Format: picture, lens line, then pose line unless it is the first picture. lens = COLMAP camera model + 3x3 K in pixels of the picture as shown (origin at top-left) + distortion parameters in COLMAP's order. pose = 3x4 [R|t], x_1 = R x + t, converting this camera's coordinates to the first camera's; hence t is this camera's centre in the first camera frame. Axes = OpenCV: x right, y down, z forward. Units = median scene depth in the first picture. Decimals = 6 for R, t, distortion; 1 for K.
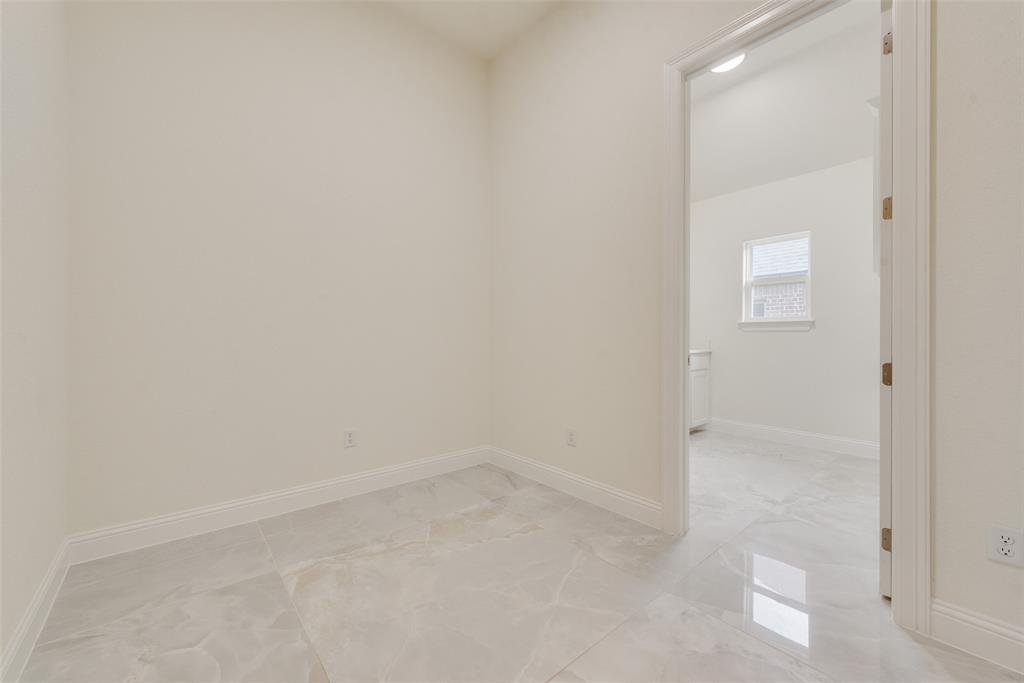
lens RADIAL K [[395.0, 0, 512.0], [0, 395.0, 341.5], [0, 0, 1]] dist [0.000376, -0.000183]
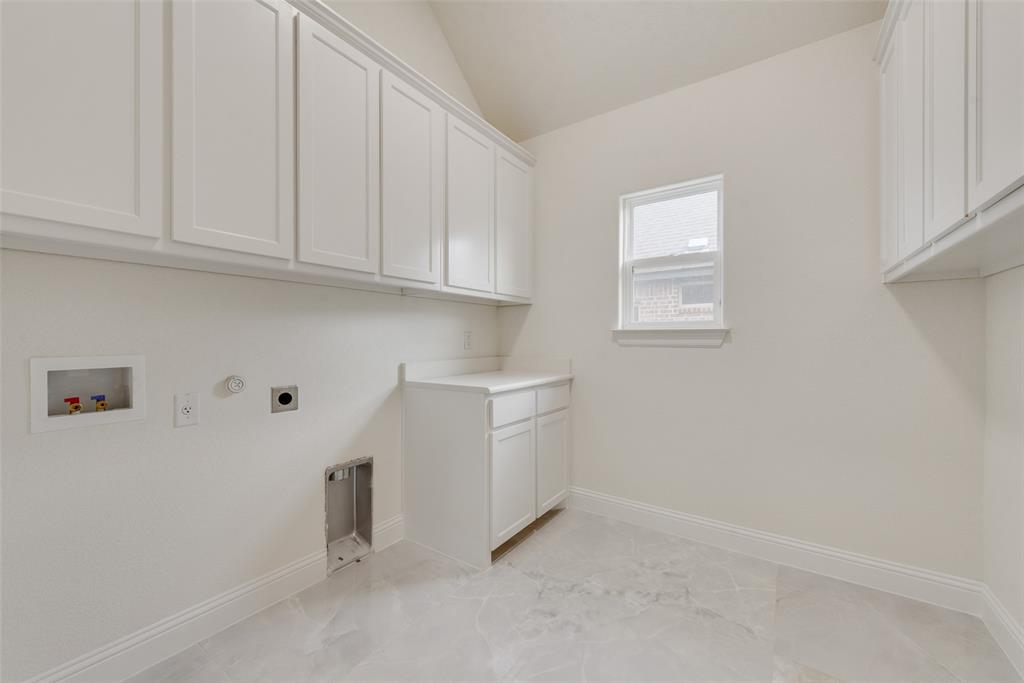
lens RADIAL K [[395.0, 0, 512.0], [0, 395.0, 341.5], [0, 0, 1]] dist [0.000376, -0.000183]
pose [[0.963691, 0.000170, 0.267019, 0.257488], [0.001019, 0.999990, -0.004314, -0.027501], [-0.267017, 0.004429, 0.963682, 0.448650]]
